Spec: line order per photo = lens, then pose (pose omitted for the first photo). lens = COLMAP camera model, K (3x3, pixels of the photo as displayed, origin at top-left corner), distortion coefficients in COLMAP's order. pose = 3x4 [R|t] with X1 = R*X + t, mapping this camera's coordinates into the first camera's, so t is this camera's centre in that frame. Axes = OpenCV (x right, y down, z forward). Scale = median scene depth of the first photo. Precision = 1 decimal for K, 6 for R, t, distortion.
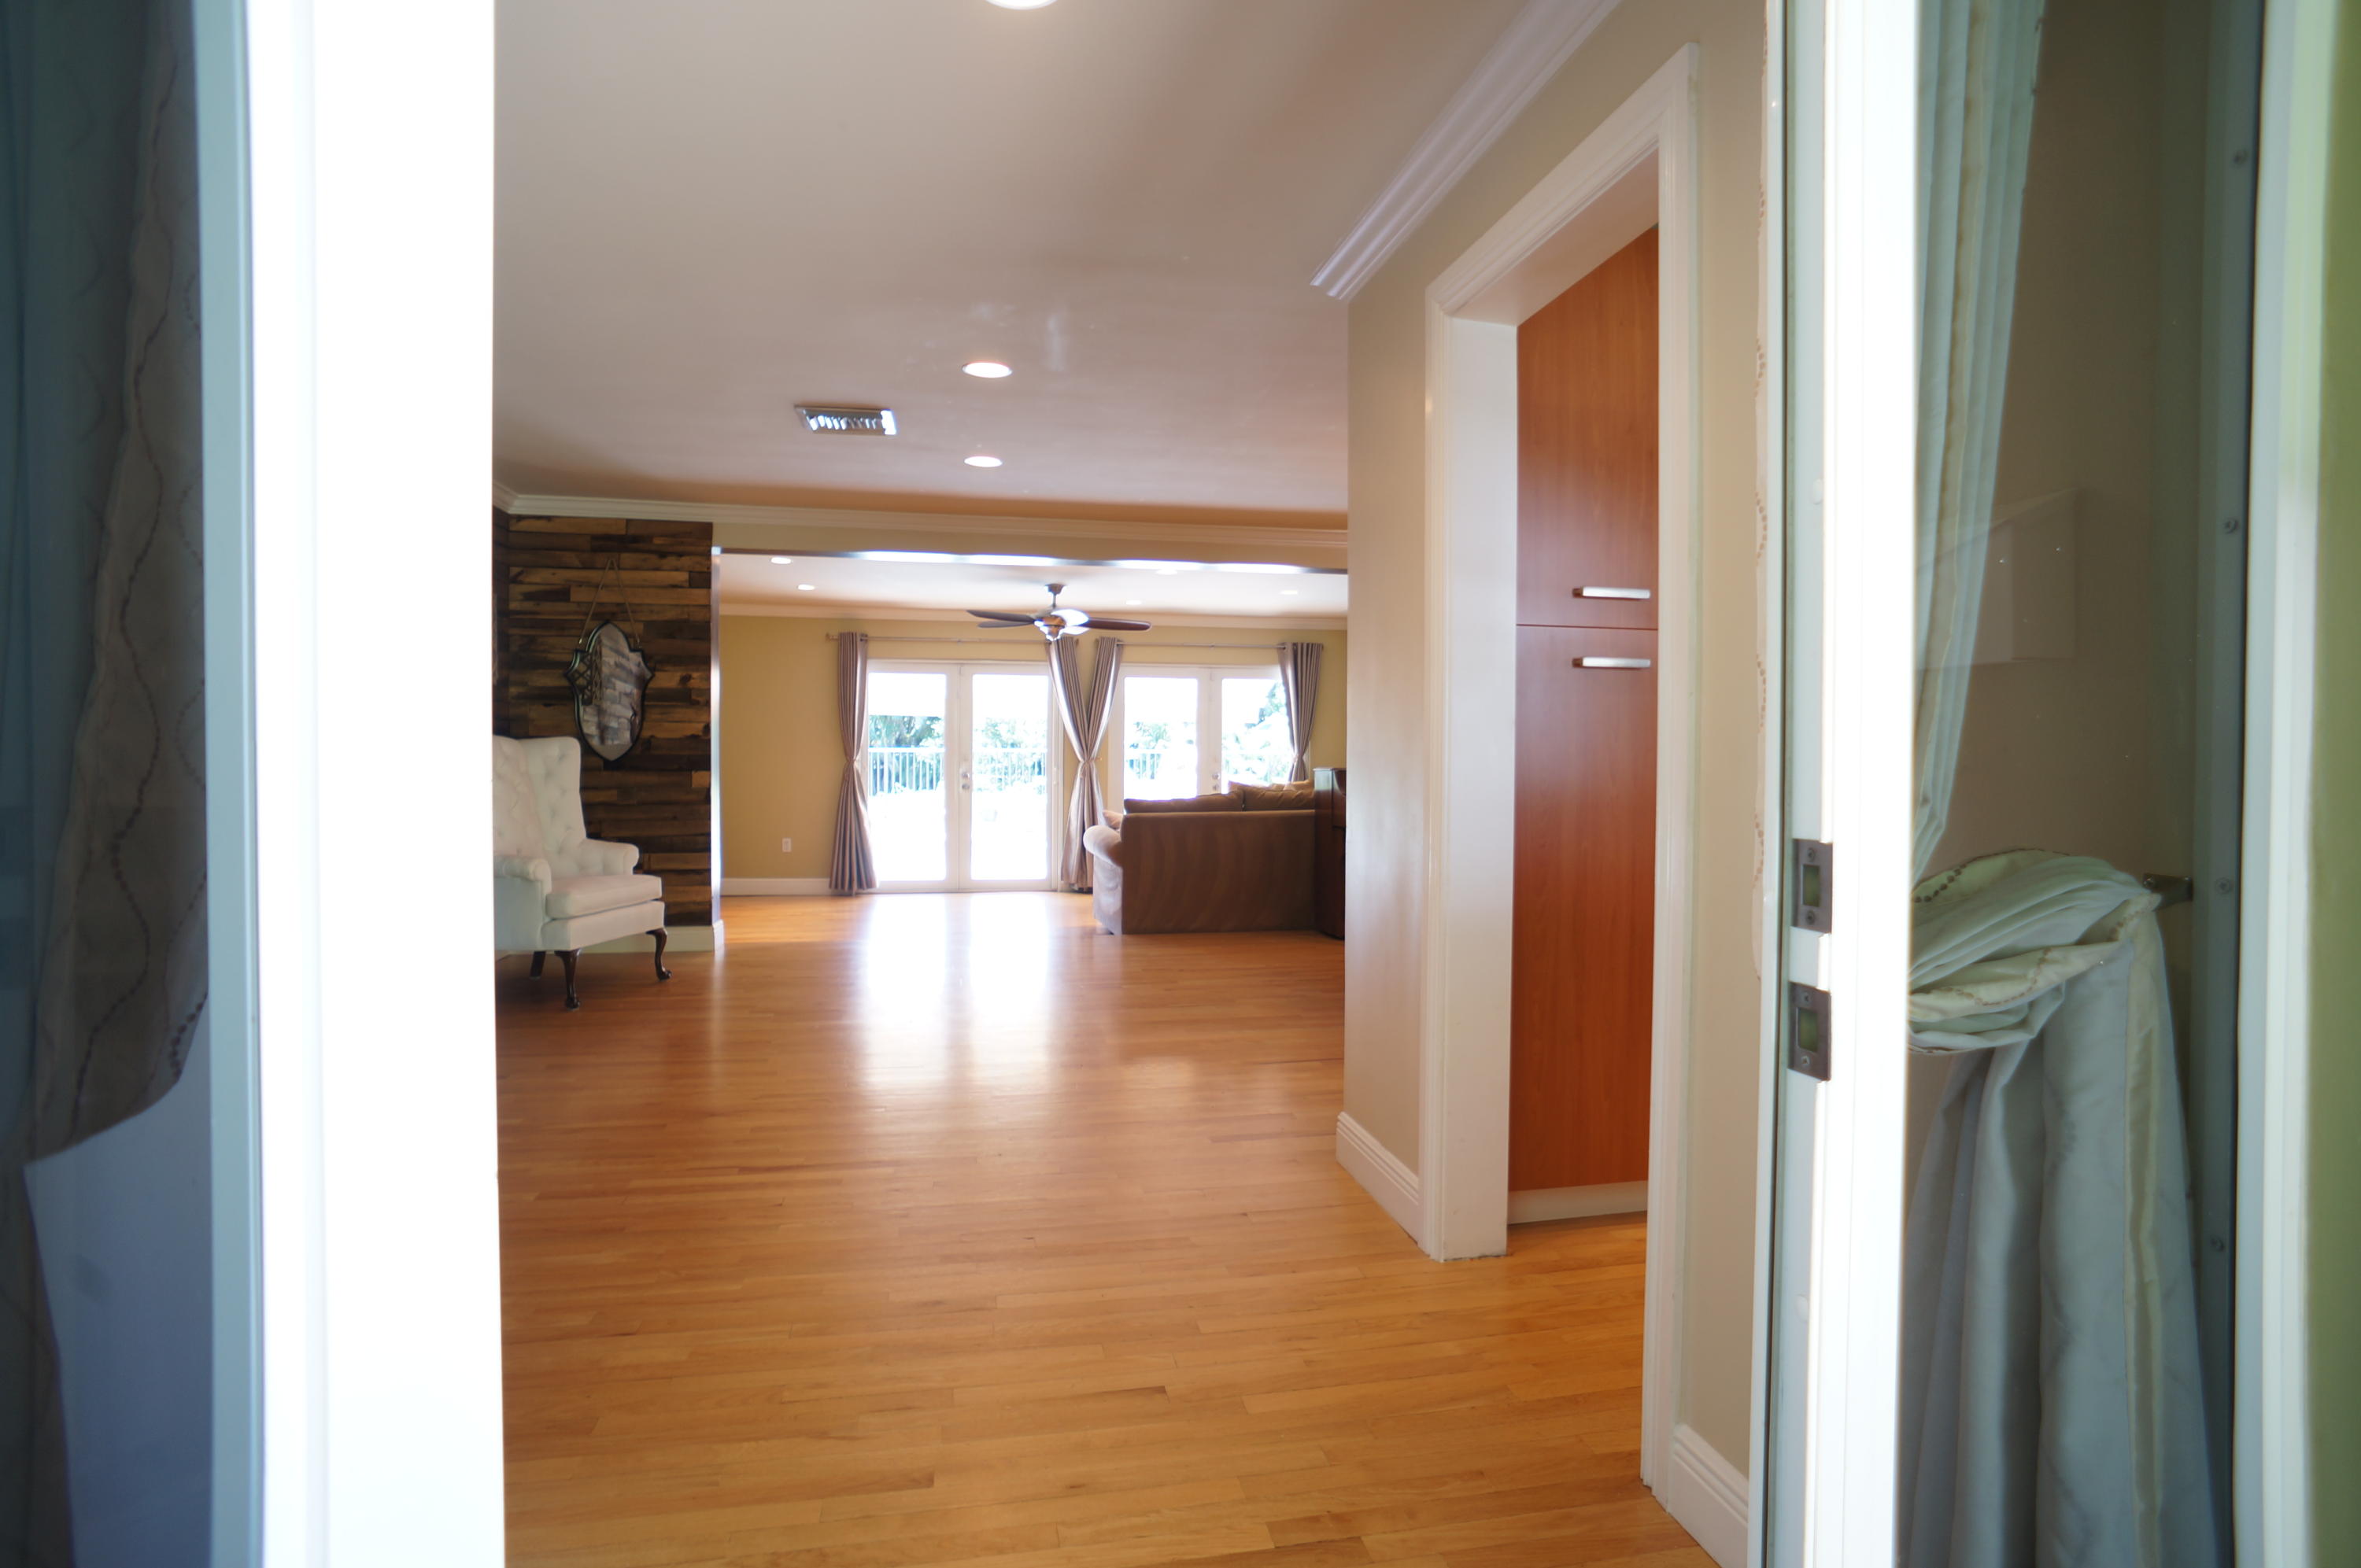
lens RADIAL K [[1242.3, 0, 1206.6], [0, 1242.3, 769.8], [0, 0, 1]] dist [-0.082519, 0.054747]
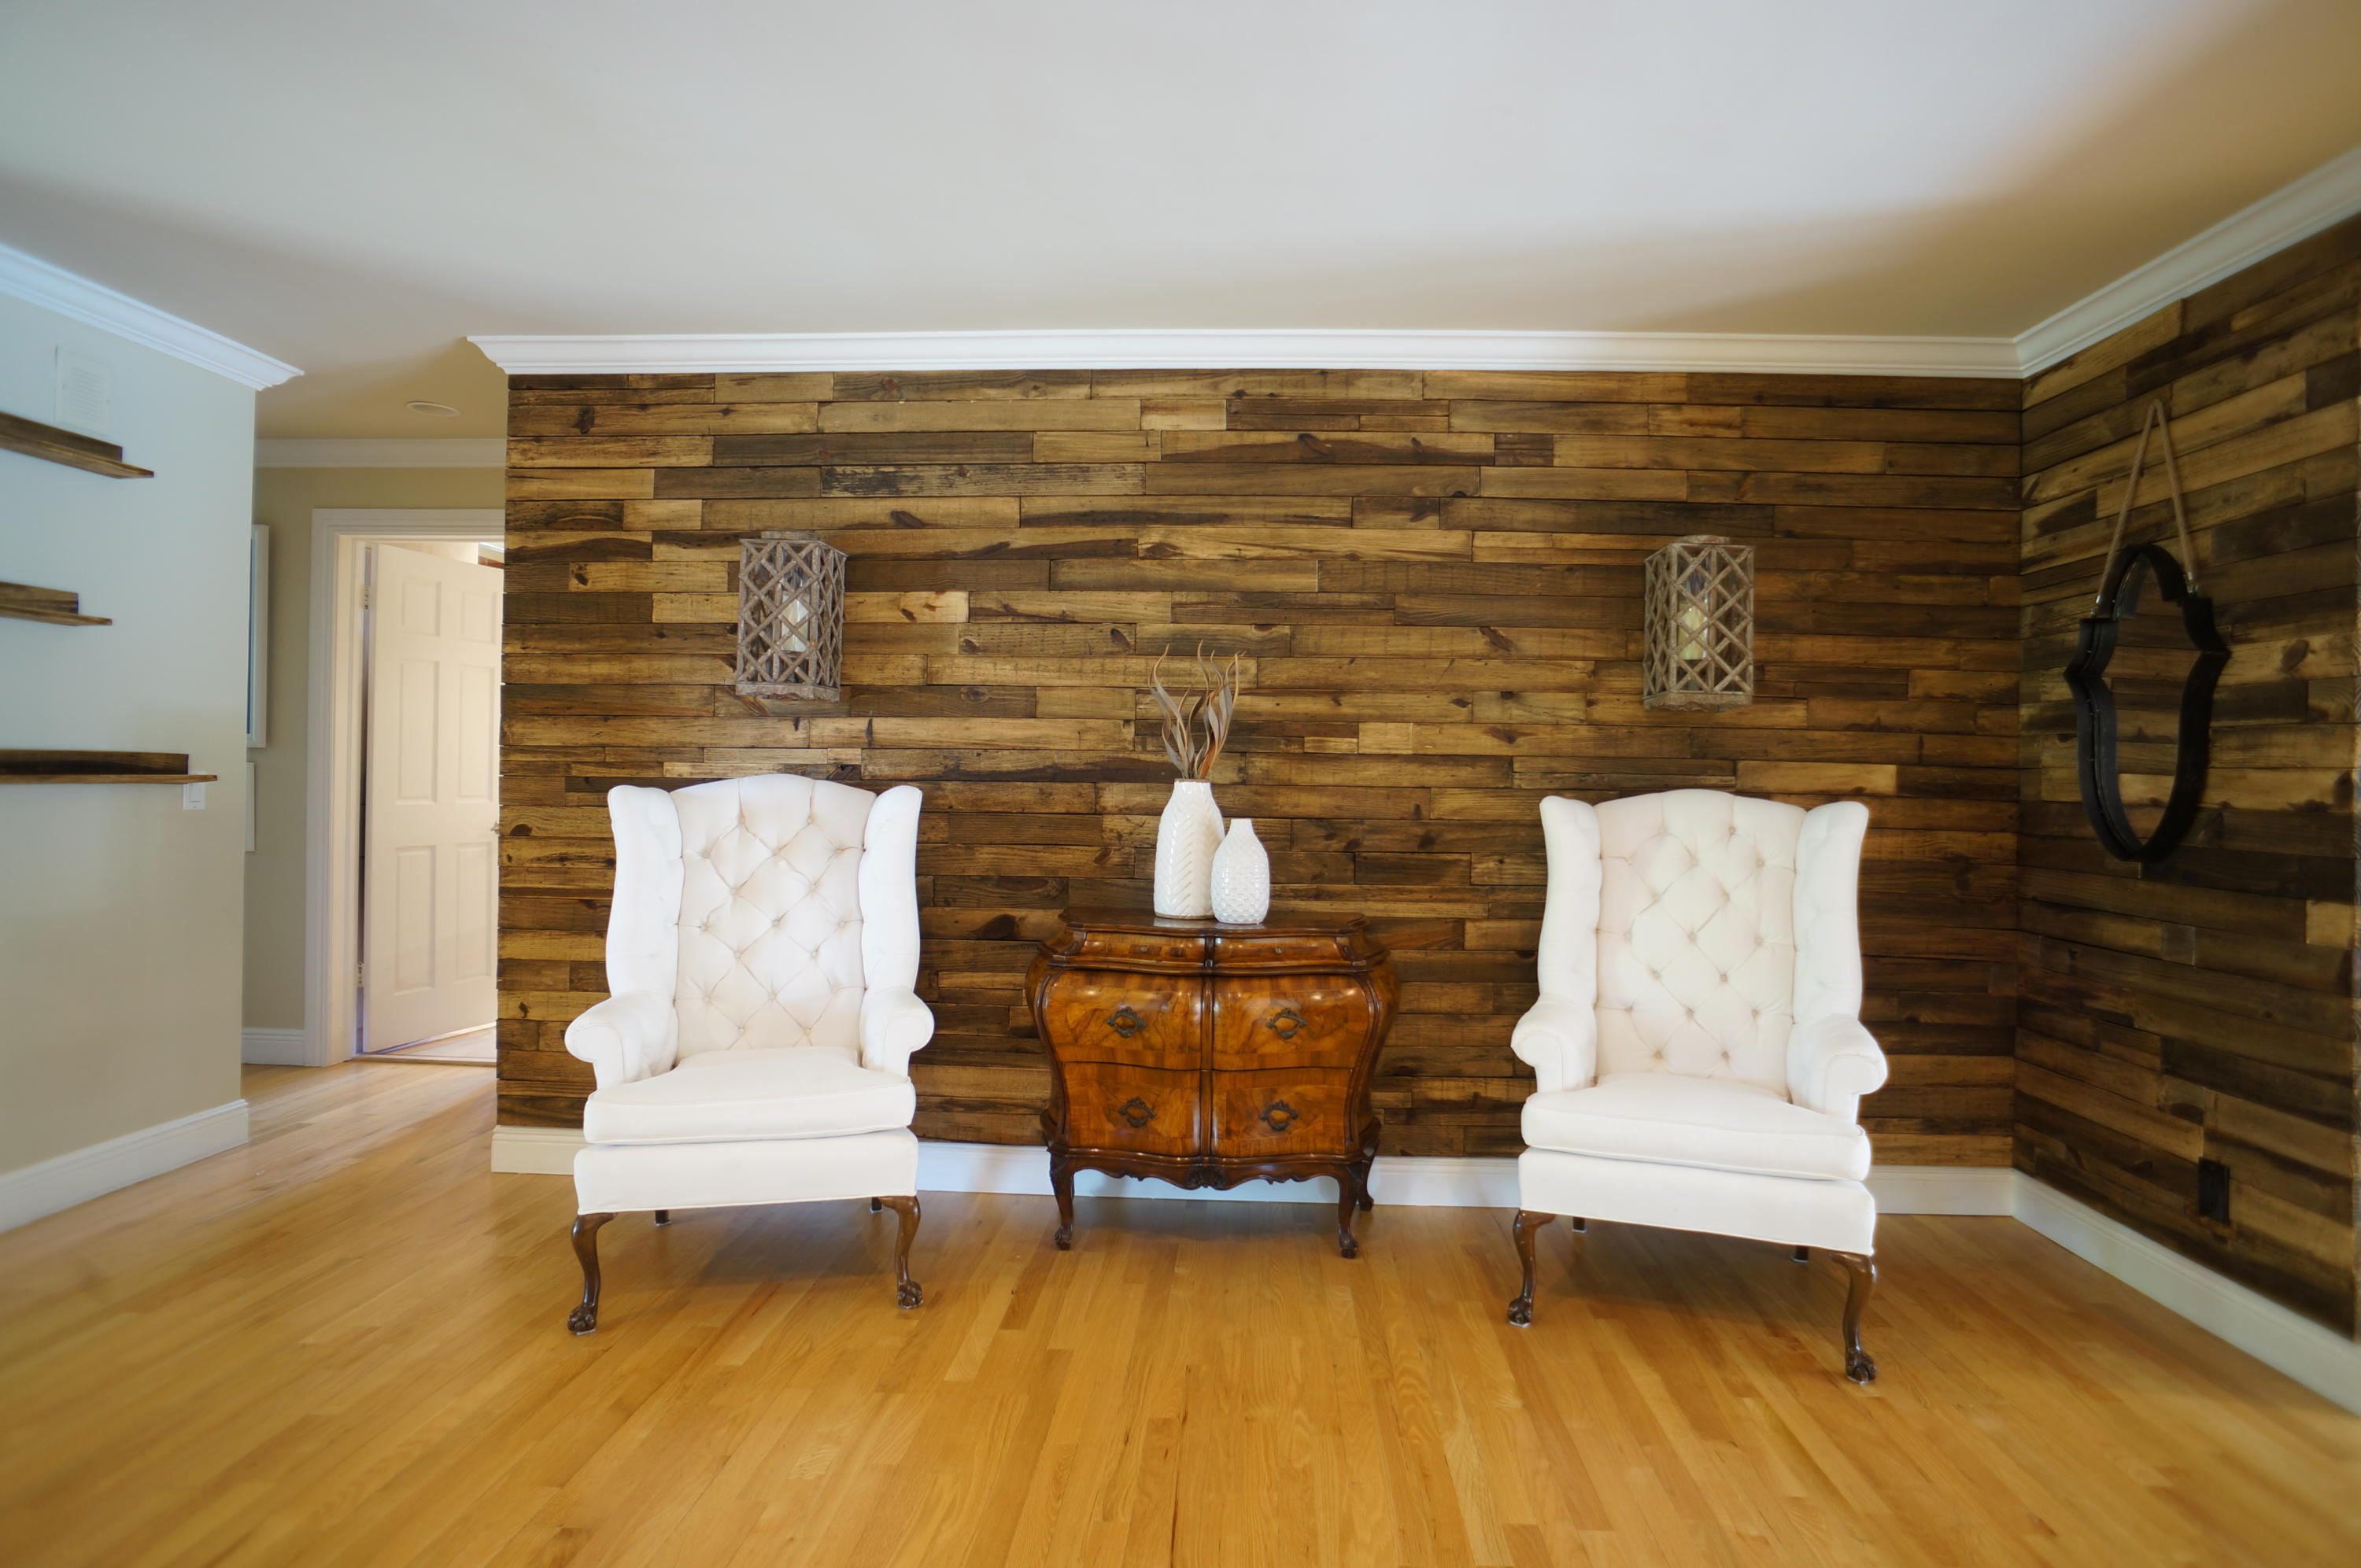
lens RADIAL K [[1242.3, 0, 1206.6], [0, 1242.3, 769.8], [0, 0, 1]] dist [-0.082519, 0.054747]
pose [[-0.240450, -0.013658, -0.970565, 0.012077], [-0.034965, 0.999374, -0.005401, -0.018312], [0.970032, 0.032637, -0.240777, 0.559591]]
